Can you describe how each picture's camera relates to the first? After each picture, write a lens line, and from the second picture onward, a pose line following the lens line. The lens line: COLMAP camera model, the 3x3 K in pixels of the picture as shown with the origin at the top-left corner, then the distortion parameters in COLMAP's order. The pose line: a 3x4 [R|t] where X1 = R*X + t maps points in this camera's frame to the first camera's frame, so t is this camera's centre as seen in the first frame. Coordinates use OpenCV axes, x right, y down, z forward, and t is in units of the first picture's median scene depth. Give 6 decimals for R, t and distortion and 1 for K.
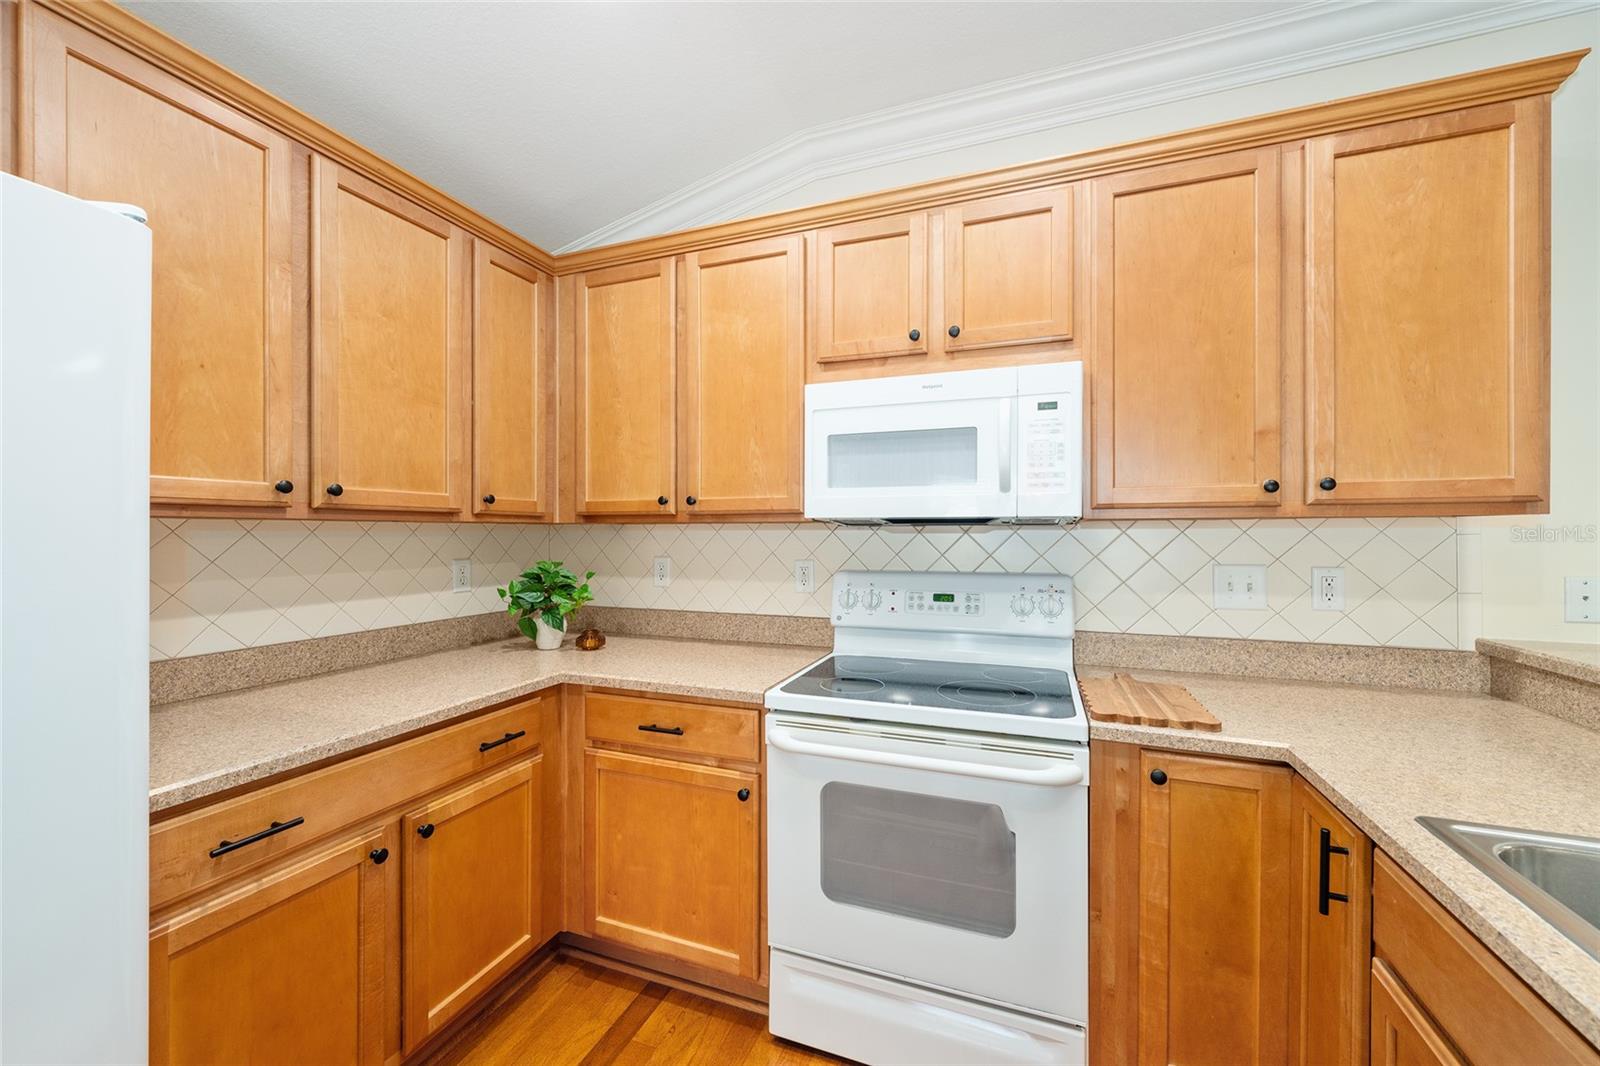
lens RADIAL K [[624.5, 0, 792.8], [0, 624.5, 532.7], [0, 0, 1]] dist [-0.004573, 0.000652]
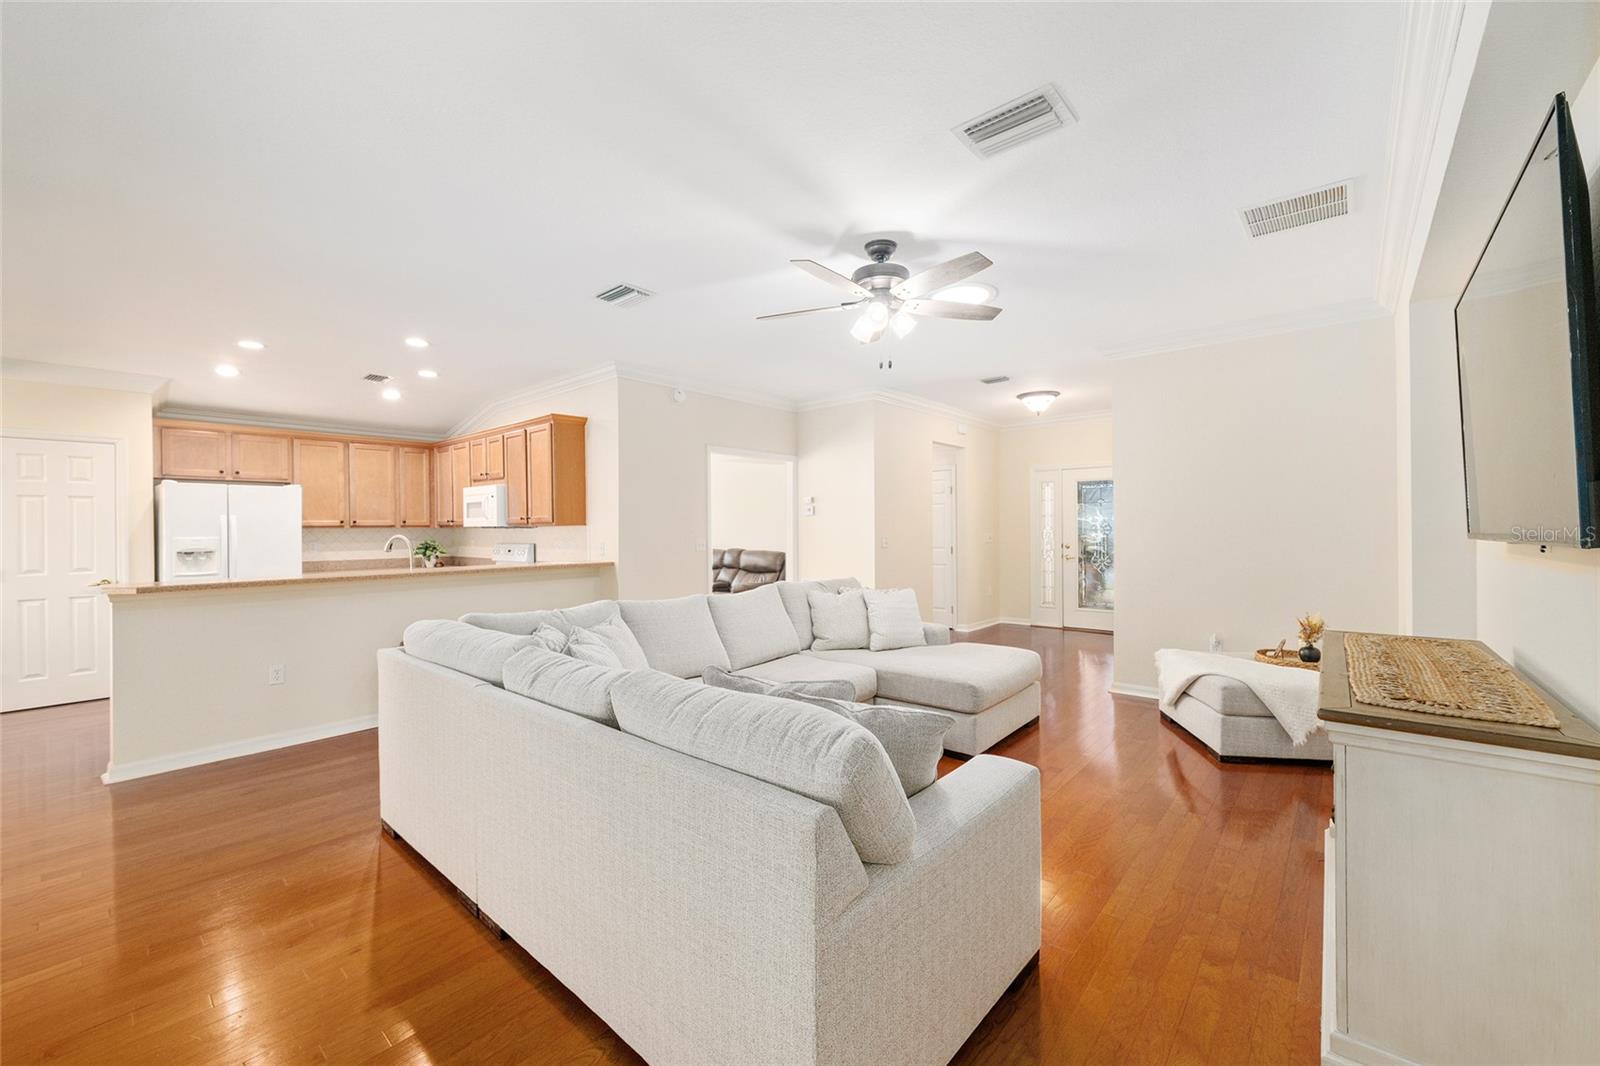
lens RADIAL K [[624.5, 0, 787.2], [0, 624.5, 532.5], [0, 0, 1]] dist [-0.004573, 0.000652]
pose [[0.939350, -0.004699, -0.342928, 3.257008], [0.008195, 0.999928, 0.008745, -0.005192], [0.342862, -0.011025, 0.939321, -1.853017]]
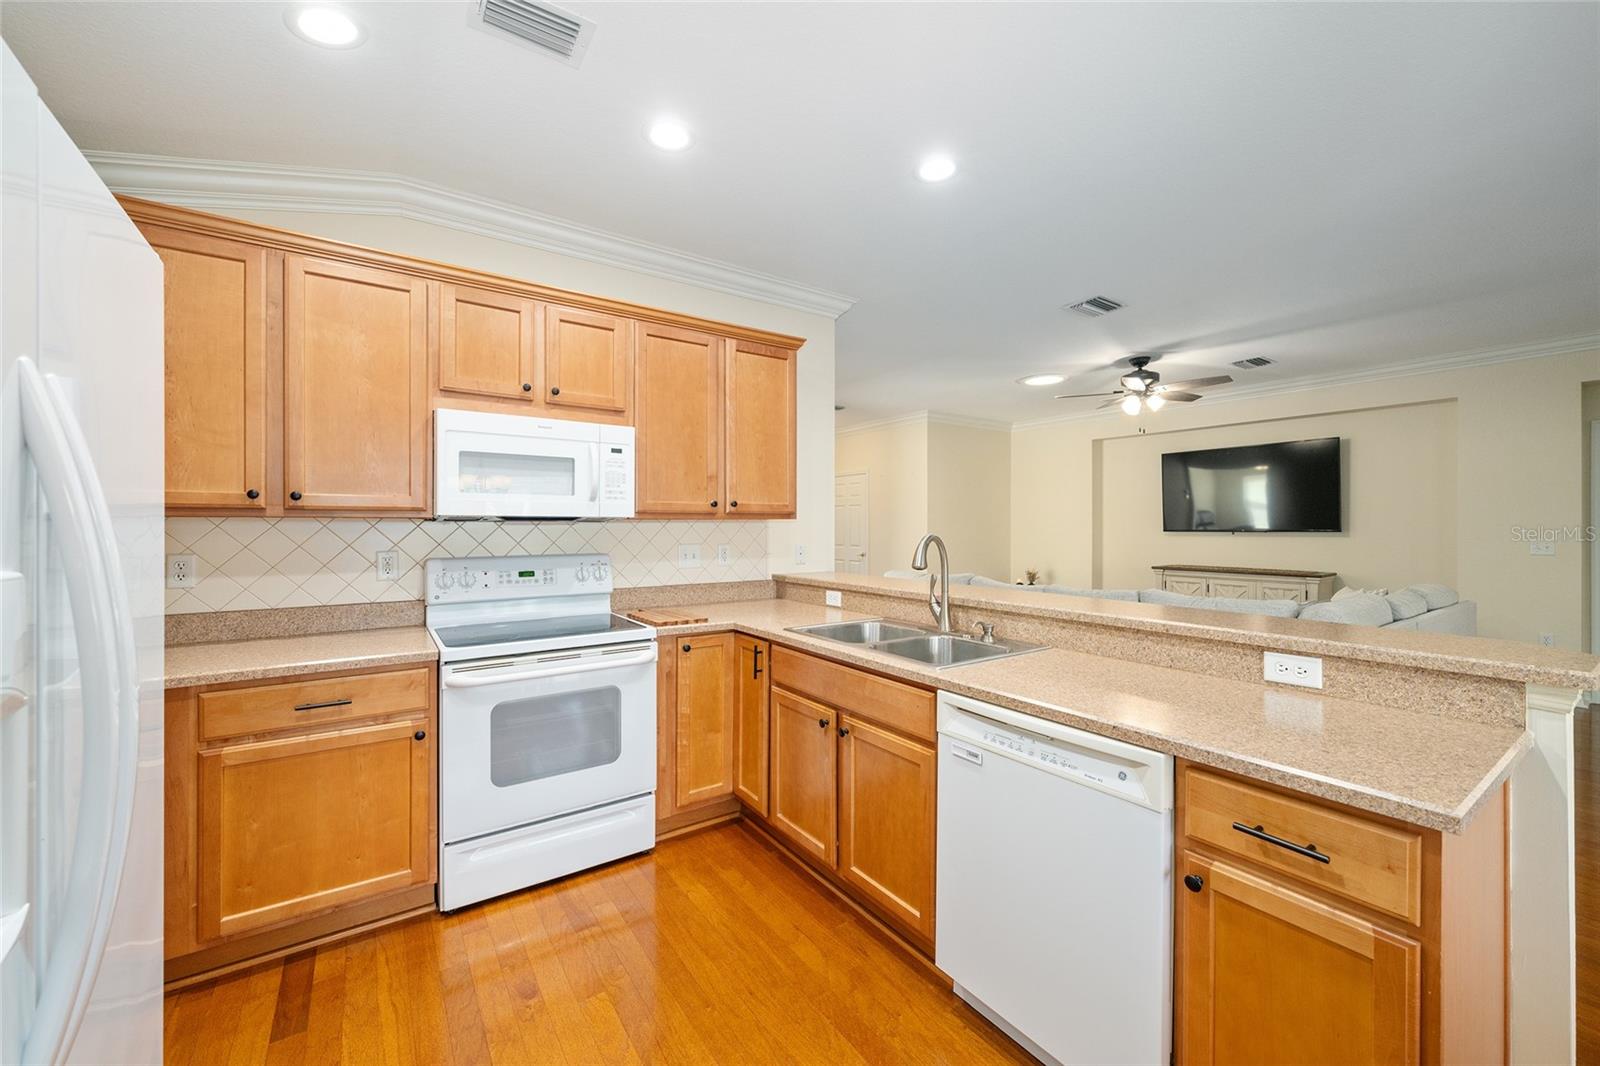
lens RADIAL K [[624.5, 0, 800.5], [0, 624.5, 523.8], [0, 0, 1]] dist [-0.004573, 0.000652]
pose [[0.561909, 0.002956, 0.827194, -0.678807], [-0.001273, 0.999996, -0.002709, -0.004181], [-0.827198, 0.000470, 0.561910, -0.337104]]
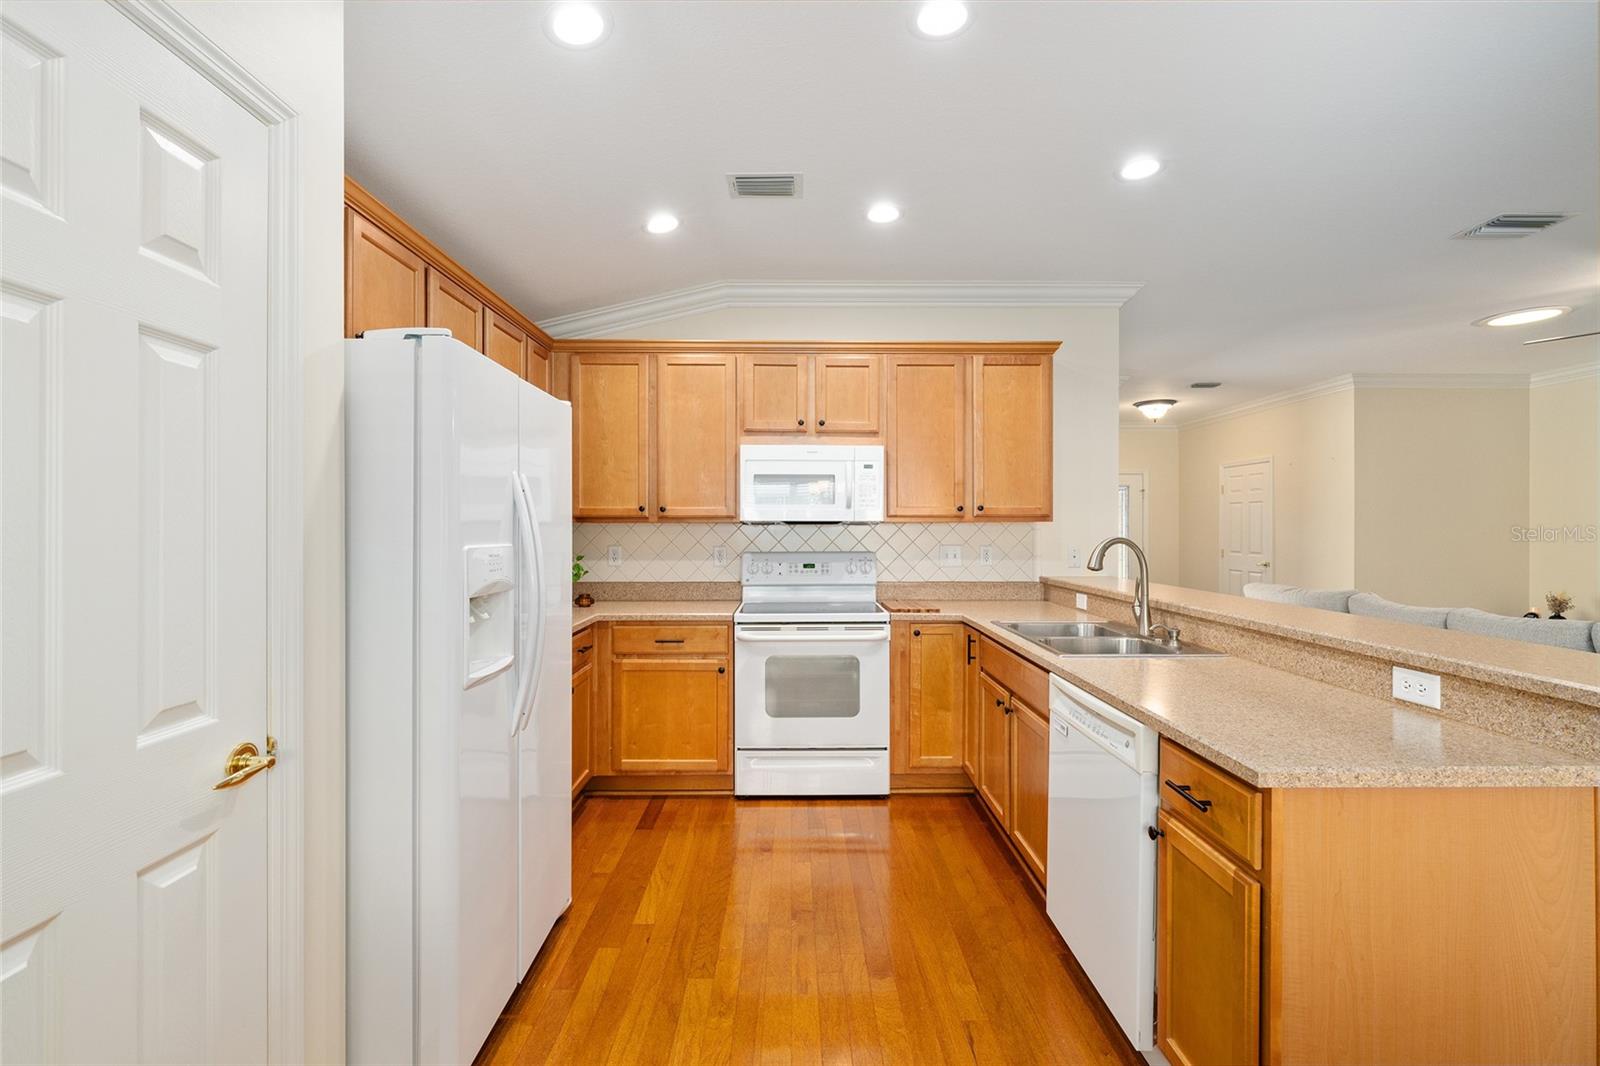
lens RADIAL K [[707.3, 0, 793.8], [0, 707.3, 522.9], [0, 0, 1]] dist [-0.004993, -0.000844]
pose [[0.932574, 0.002860, 0.360967, -0.629998], [-0.000948, 0.999985, -0.005473, -0.007056], [-0.360977, 0.004762, 0.932563, -1.028378]]
